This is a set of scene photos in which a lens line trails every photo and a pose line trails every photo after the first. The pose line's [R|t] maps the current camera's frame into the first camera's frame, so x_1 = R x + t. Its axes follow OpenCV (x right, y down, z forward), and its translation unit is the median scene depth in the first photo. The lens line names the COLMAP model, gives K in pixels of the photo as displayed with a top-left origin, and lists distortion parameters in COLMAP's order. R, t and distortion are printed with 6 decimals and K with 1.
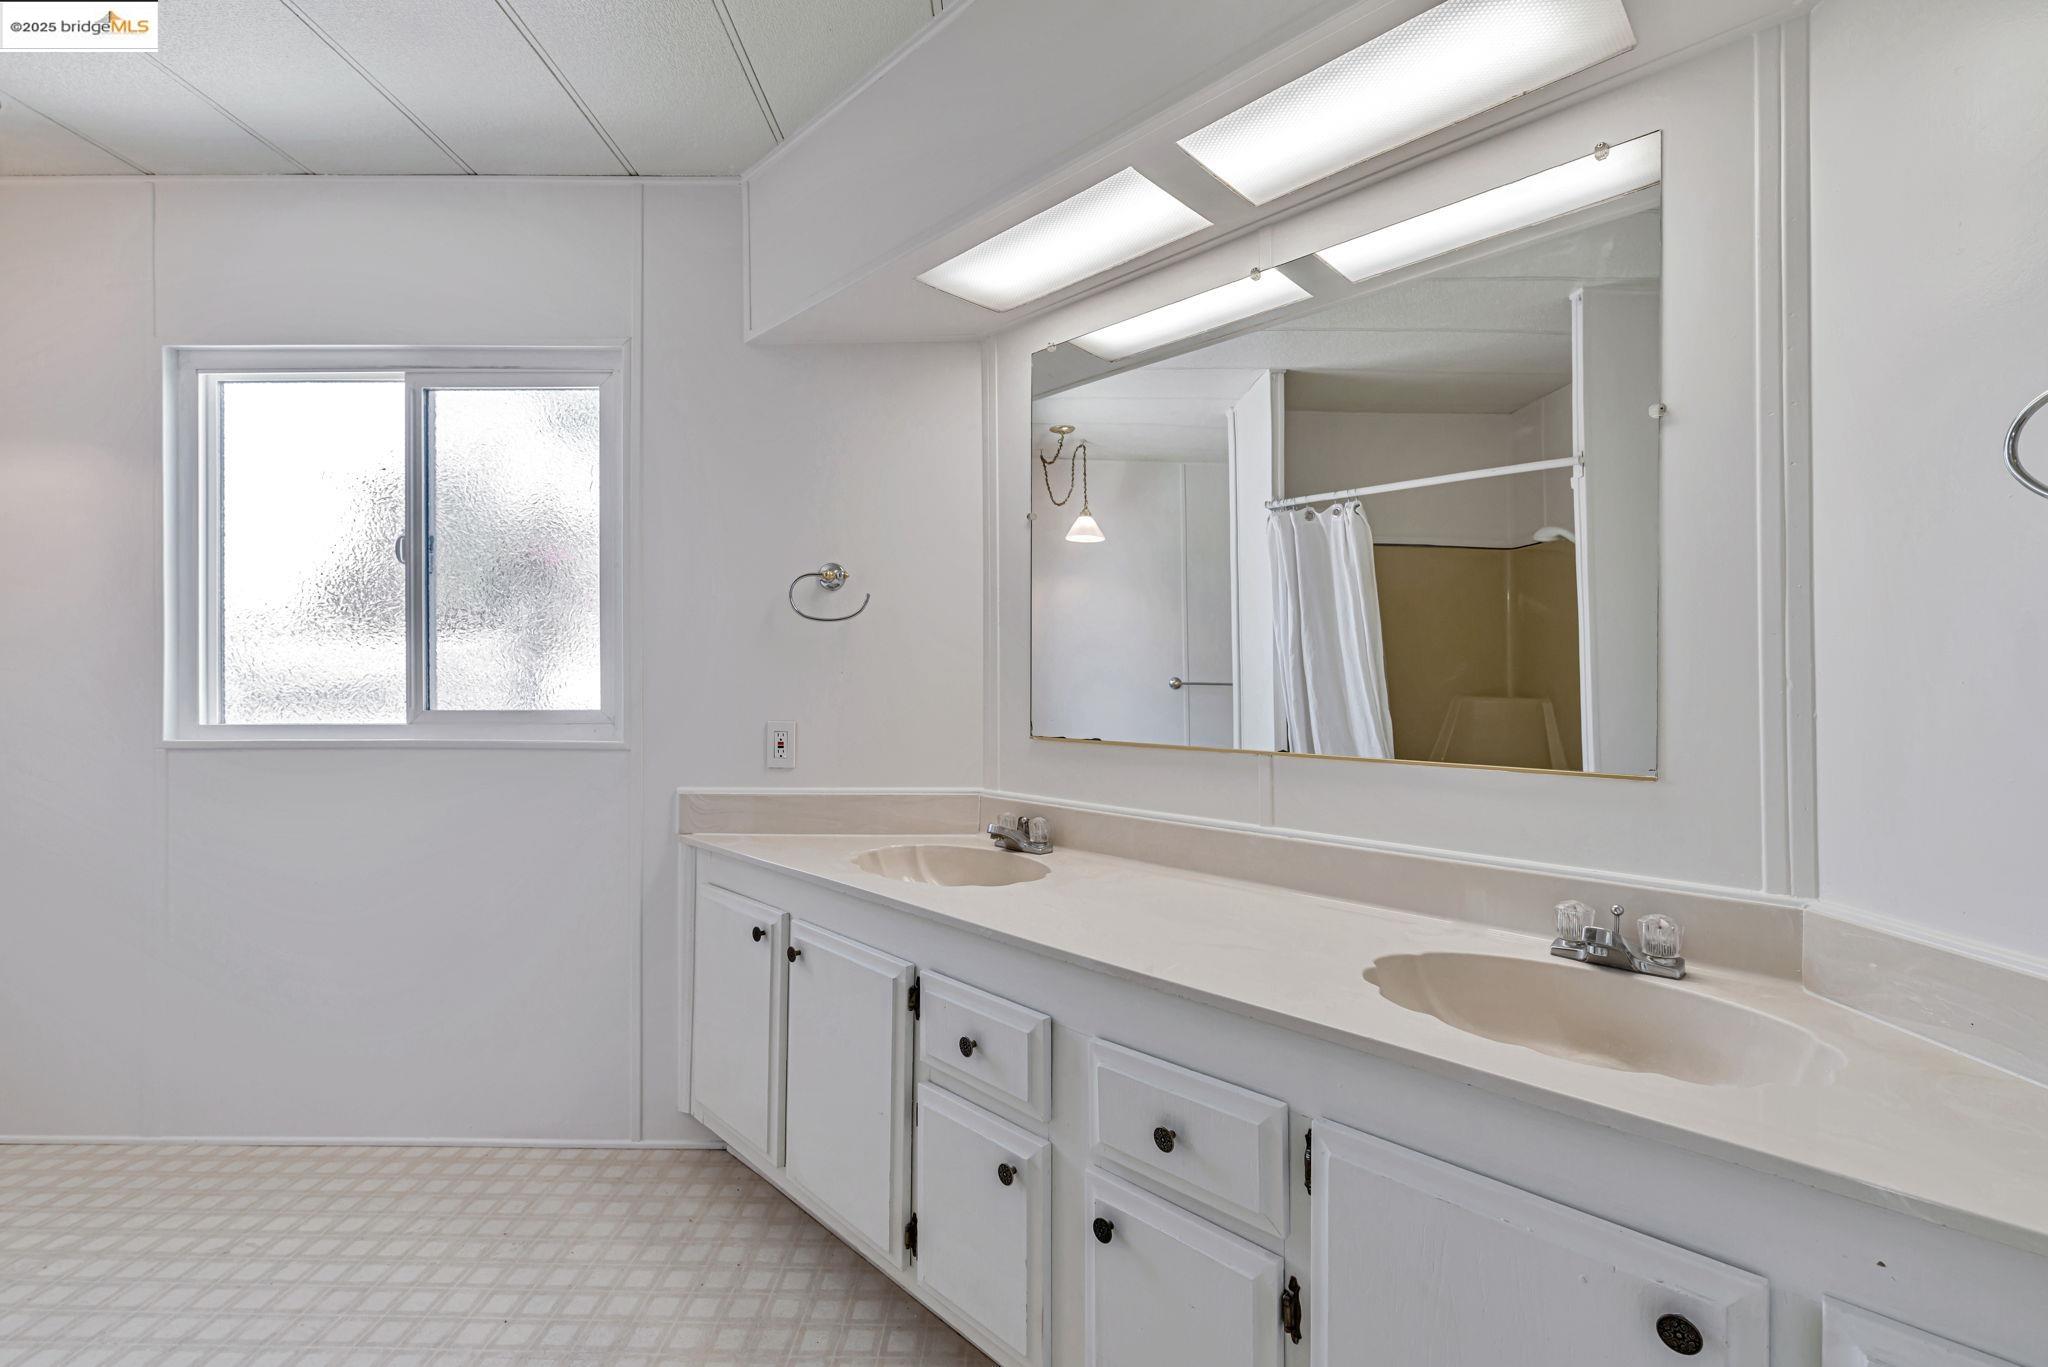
lens RADIAL K [[911.5, 0, 1018.5], [0, 911.5, 690.4], [0, 0, 1]] dist [0.000027, 0.000172]
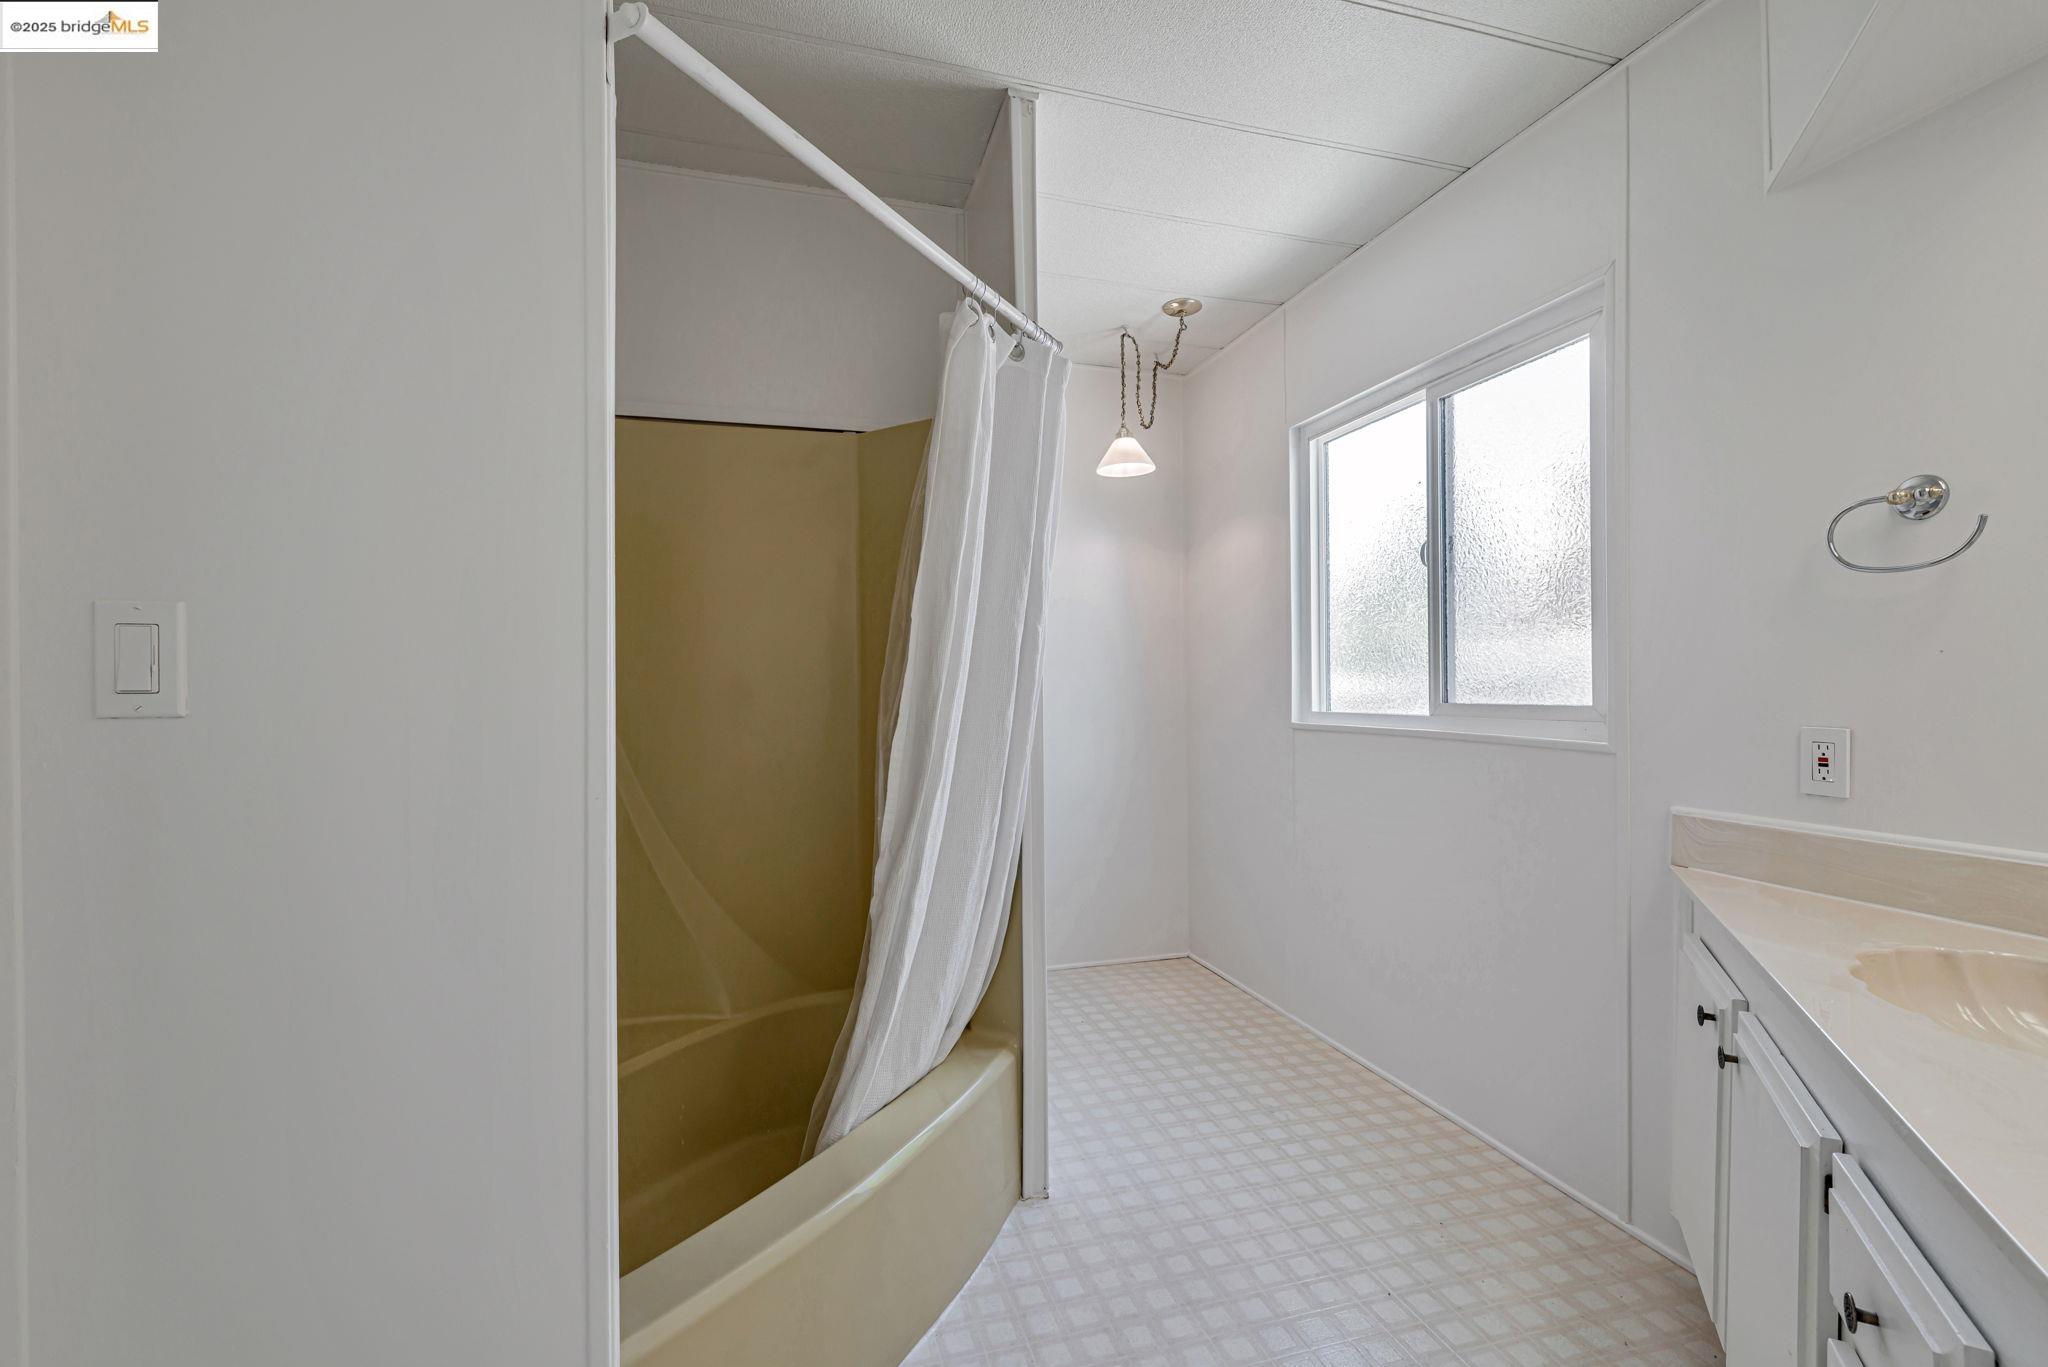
lens RADIAL K [[913.1, 0, 1020.5], [0, 913.1, 698.0], [0, 0, 1]] dist [0.004724, -0.000430]
pose [[0.256212, 0.009995, -0.966569, 0.266700], [0.005457, 0.999916, 0.011787, 0.000977], [0.966605, -0.008295, 0.256136, 0.272220]]
